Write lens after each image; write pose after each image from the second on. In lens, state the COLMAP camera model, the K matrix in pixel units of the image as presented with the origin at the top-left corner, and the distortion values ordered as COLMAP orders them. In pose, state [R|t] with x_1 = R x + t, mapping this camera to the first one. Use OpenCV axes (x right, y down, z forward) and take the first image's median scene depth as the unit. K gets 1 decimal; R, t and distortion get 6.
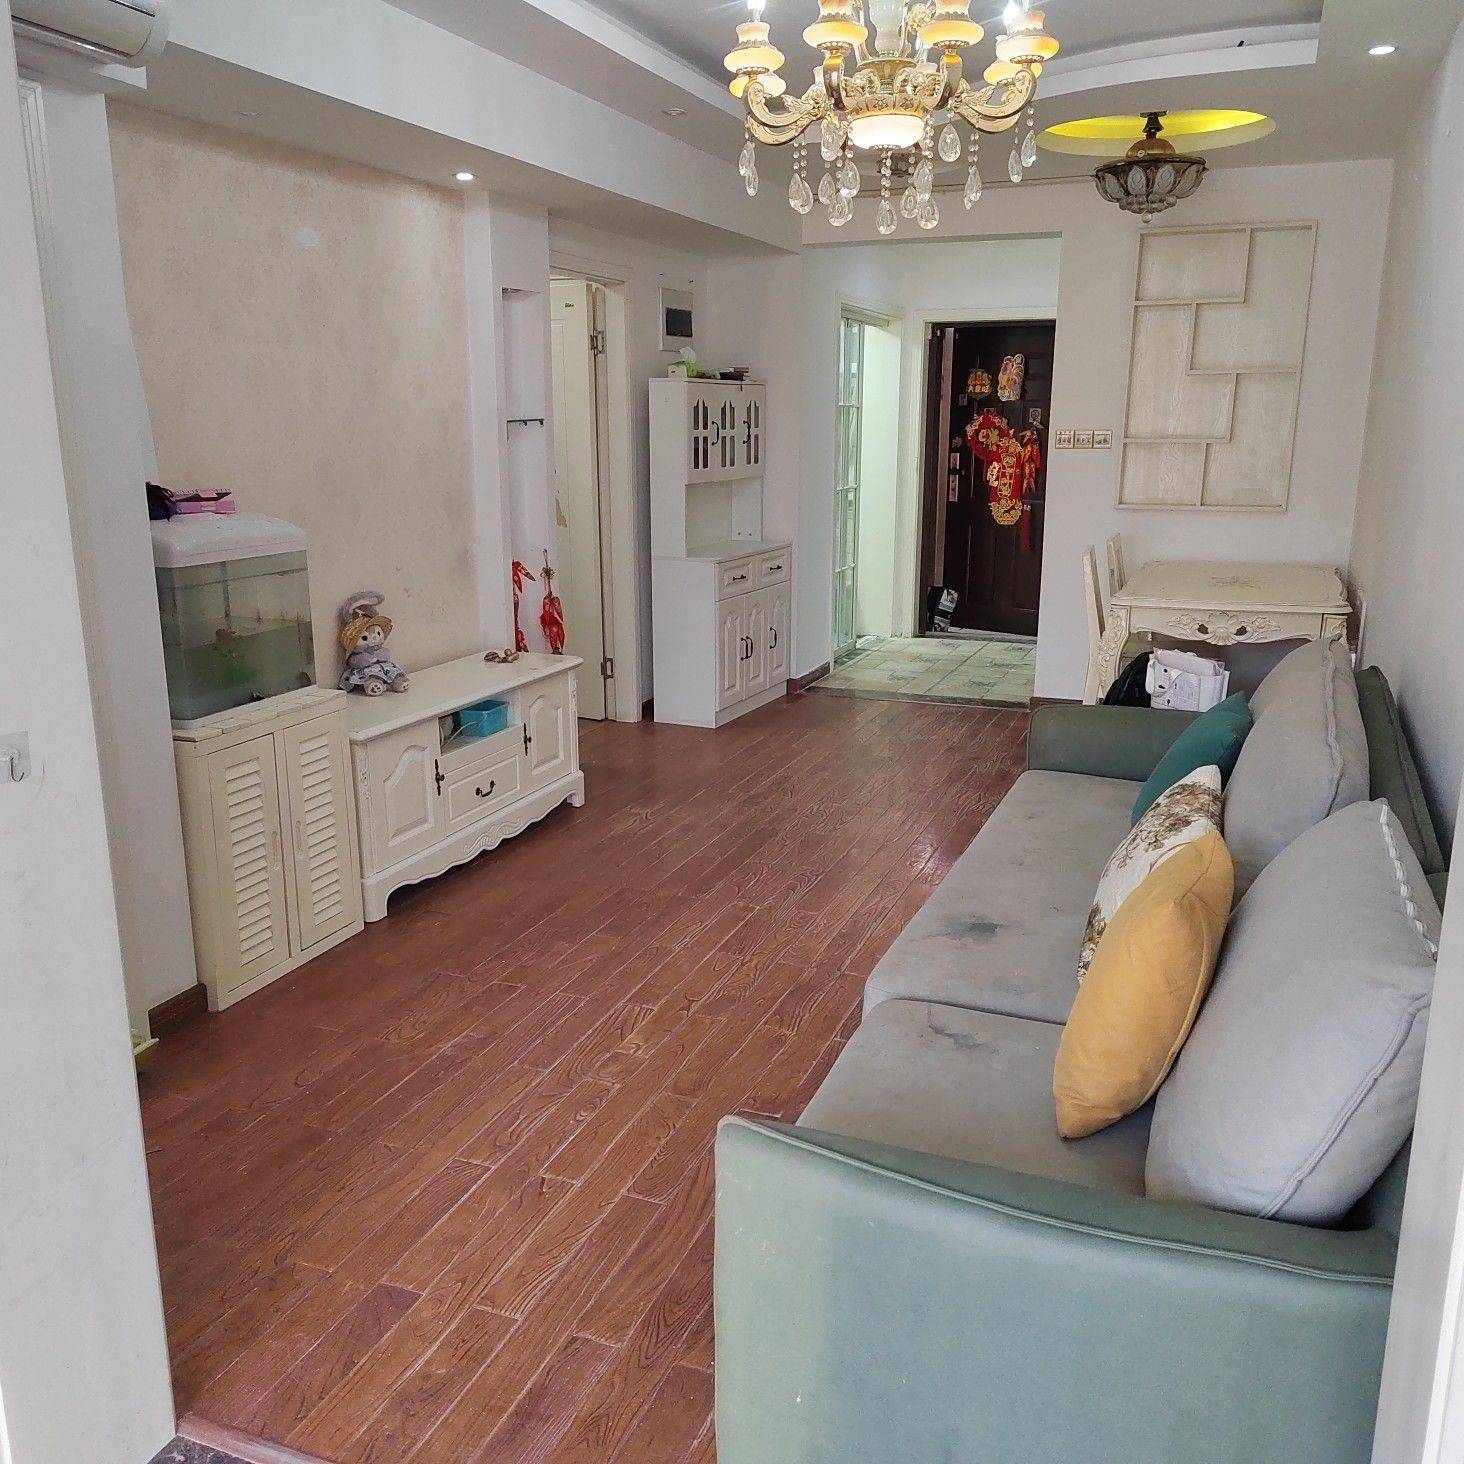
lens RADIAL K [[1313.0, 0, 742.6], [0, 1313.0, 735.8], [0, 0, 1]] dist [0.054022, -0.063391]
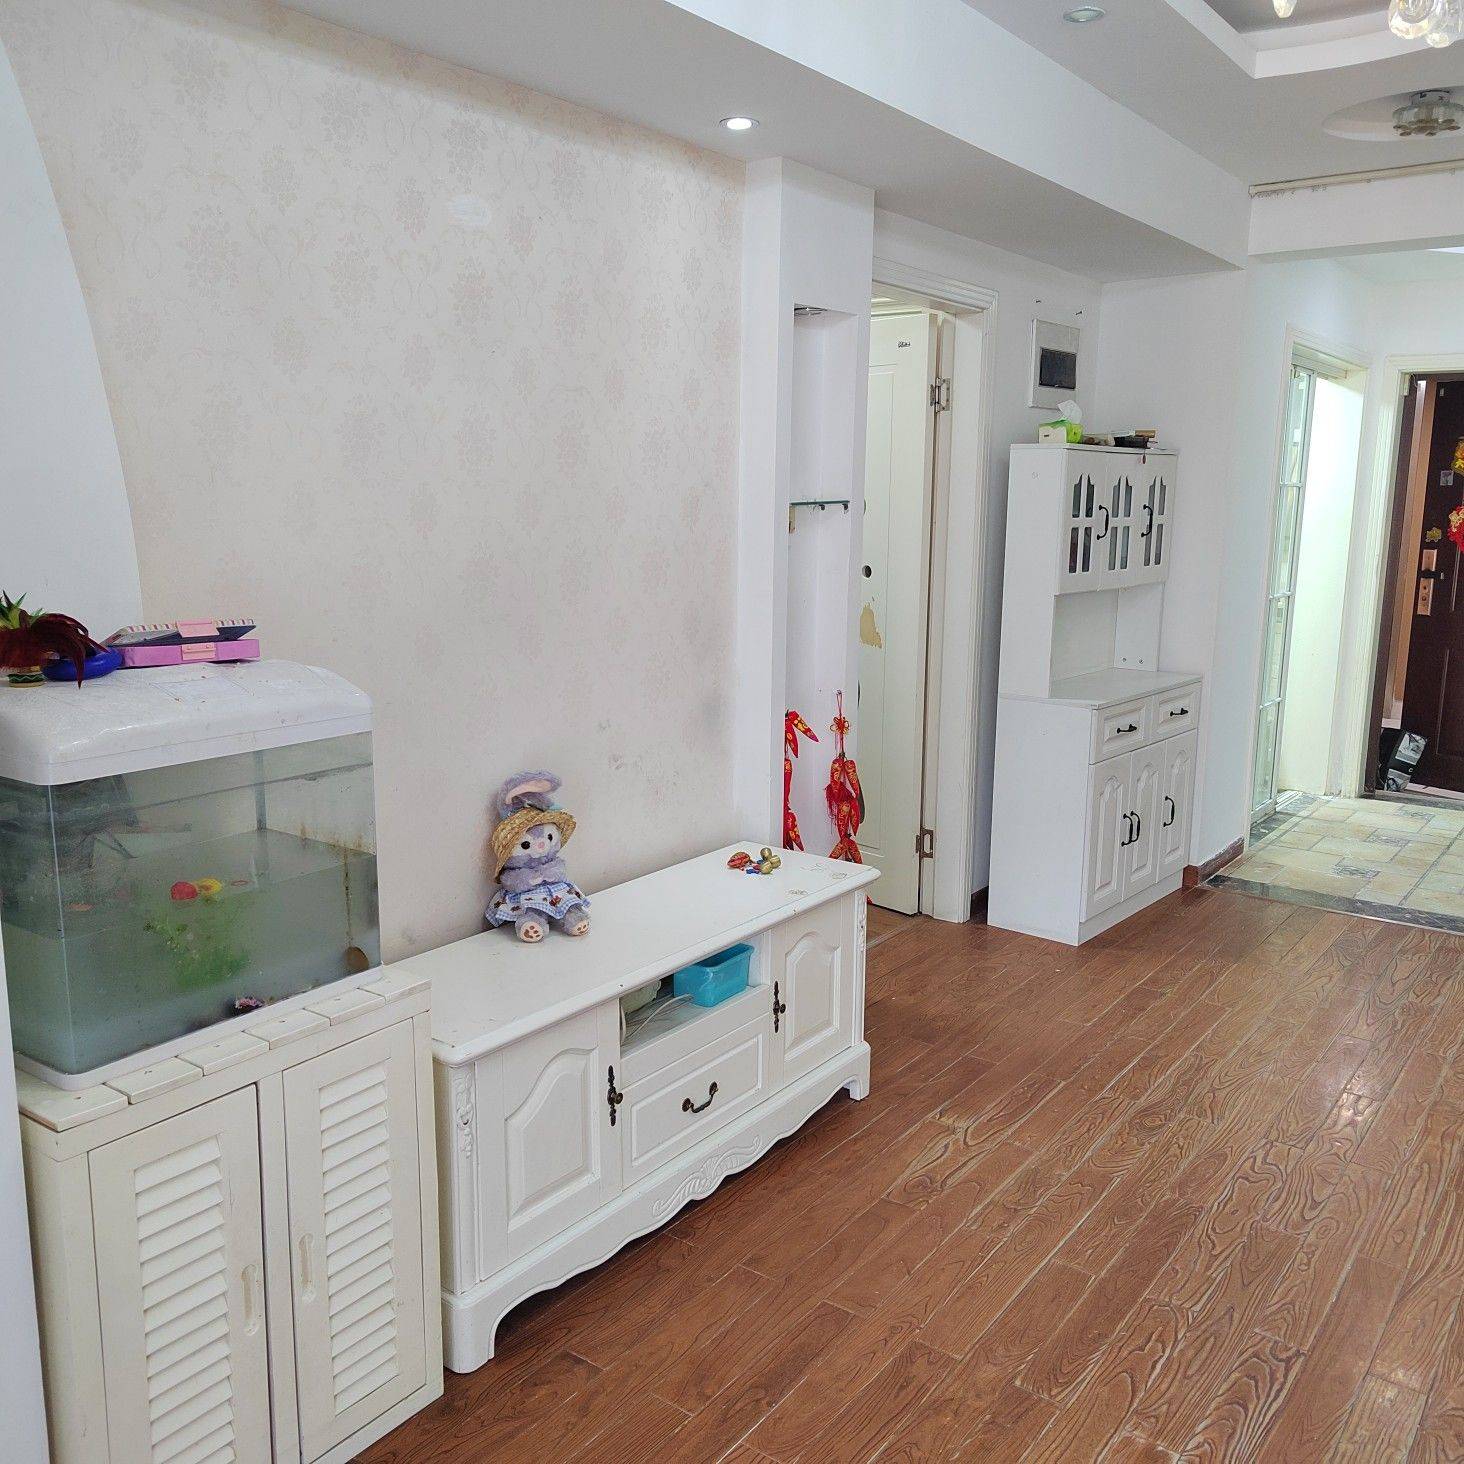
lens RADIAL K [[1313.0, 0, 727.0], [0, 1313.0, 736.1], [0, 0, 1]] dist [0.054022, -0.063391]
pose [[0.963427, 0.055250, -0.262212, -0.028721], [-0.070626, 0.996270, -0.049576, -0.085633], [0.258495, 0.066282, 0.963736, 0.354788]]
